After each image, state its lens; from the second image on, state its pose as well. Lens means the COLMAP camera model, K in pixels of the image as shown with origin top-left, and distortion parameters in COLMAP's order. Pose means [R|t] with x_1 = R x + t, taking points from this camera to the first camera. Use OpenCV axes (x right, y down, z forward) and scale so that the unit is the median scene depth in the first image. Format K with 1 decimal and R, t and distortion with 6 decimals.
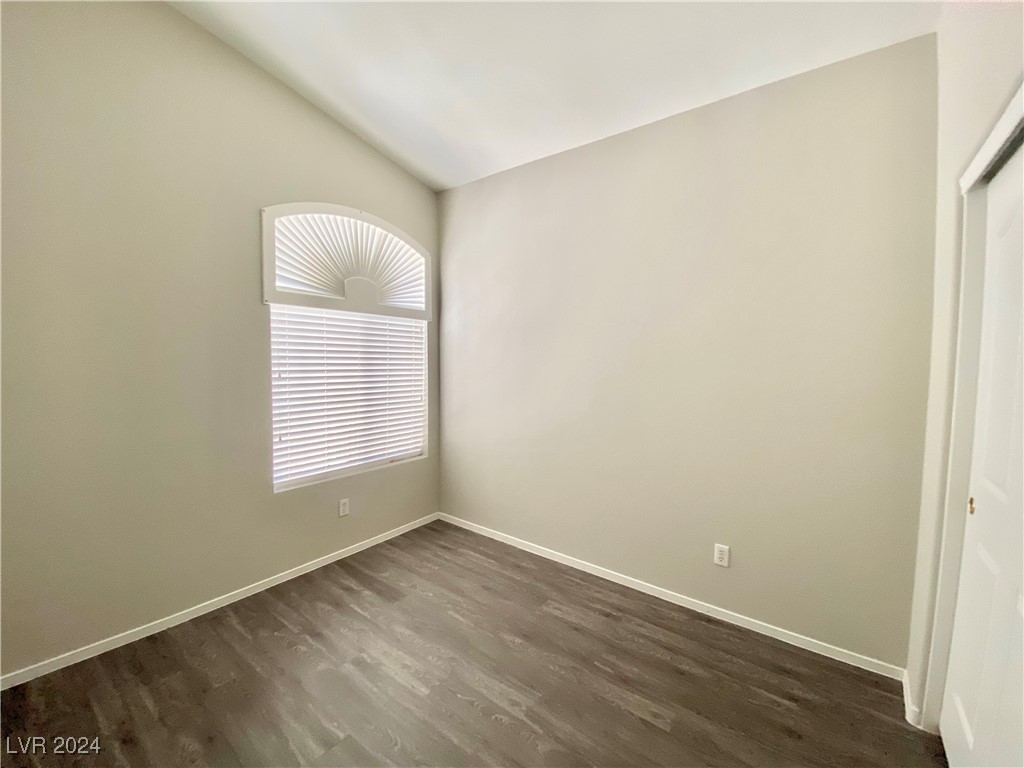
lens RADIAL K [[409.9, 0, 514.6], [0, 409.9, 380.4], [0, 0, 1]] dist [0.021547, -0.015803]
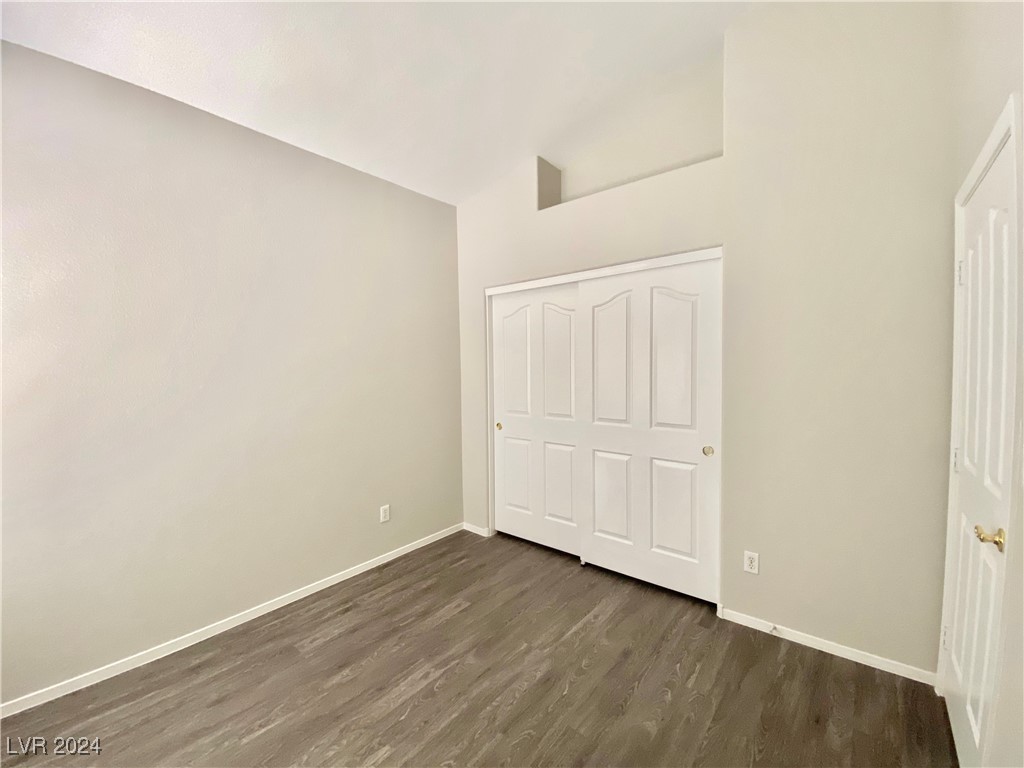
lens RADIAL K [[409.9, 0, 514.6], [0, 409.9, 380.4], [0, 0, 1]] dist [0.021547, -0.015803]
pose [[0.056655, -0.043930, 0.997427, -0.807944], [0.070722, 0.996699, 0.039881, -0.031241], [-0.995886, 0.068280, 0.059574, 0.485420]]
